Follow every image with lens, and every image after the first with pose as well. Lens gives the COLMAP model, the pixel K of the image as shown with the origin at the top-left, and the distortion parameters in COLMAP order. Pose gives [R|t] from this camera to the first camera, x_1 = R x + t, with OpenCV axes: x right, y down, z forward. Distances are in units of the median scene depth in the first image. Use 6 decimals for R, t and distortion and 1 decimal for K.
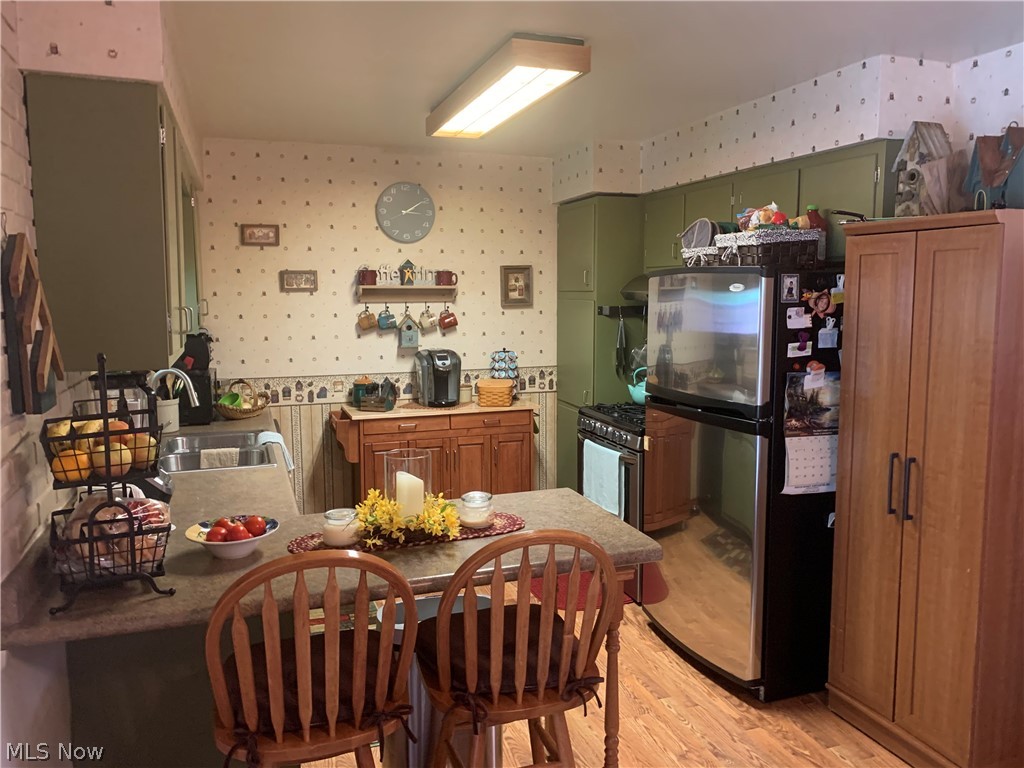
lens RADIAL K [[776.9, 0, 519.4], [0, 776.9, 375.1], [0, 0, 1]] dist [0.097897, -0.196900]
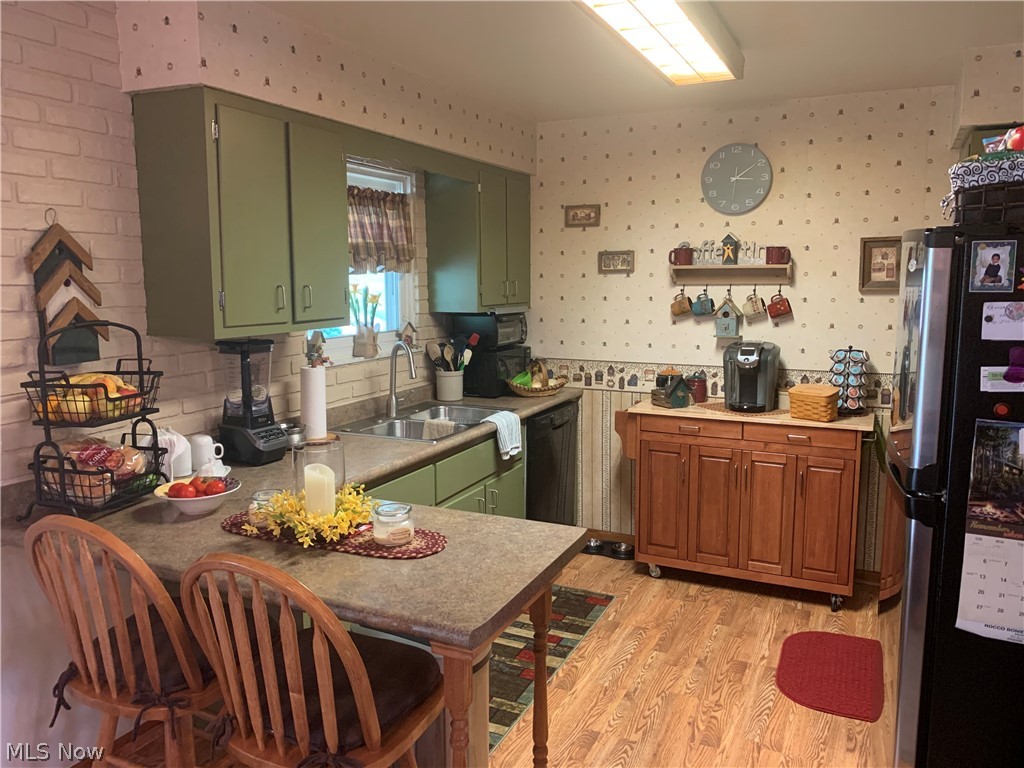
lens RADIAL K [[782.2, 0, 511.3], [0, 782.2, 369.7], [0, 0, 1]] dist [0.063230, -0.091886]
pose [[0.708174, 0.088015, -0.700530, 0.307873], [-0.076953, 0.995911, 0.047334, -0.023956], [0.701832, 0.020387, 0.712051, 0.227387]]
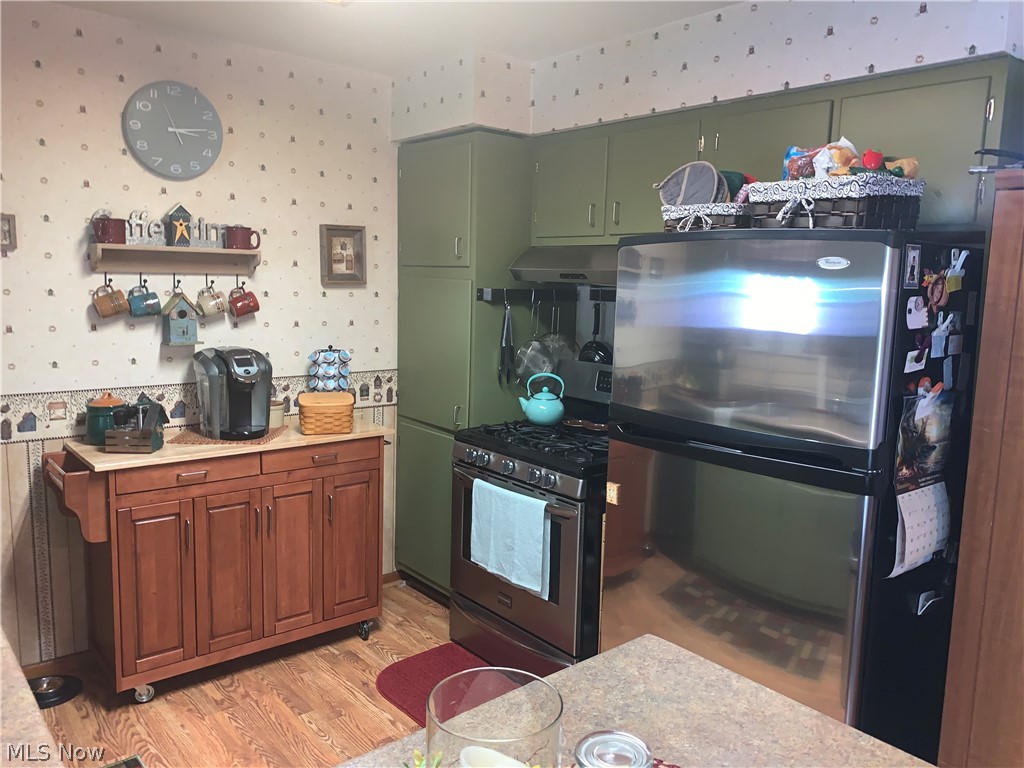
lens RADIAL K [[785.7, 0, 523.4], [0, 785.7, 377.5], [0, 0, 1]] dist [0.006342, -0.012366]
pose [[0.933426, -0.016415, 0.358395, -0.115742], [0.008387, 0.999678, 0.023943, -0.022995], [-0.358673, -0.019343, 0.933263, 0.312021]]
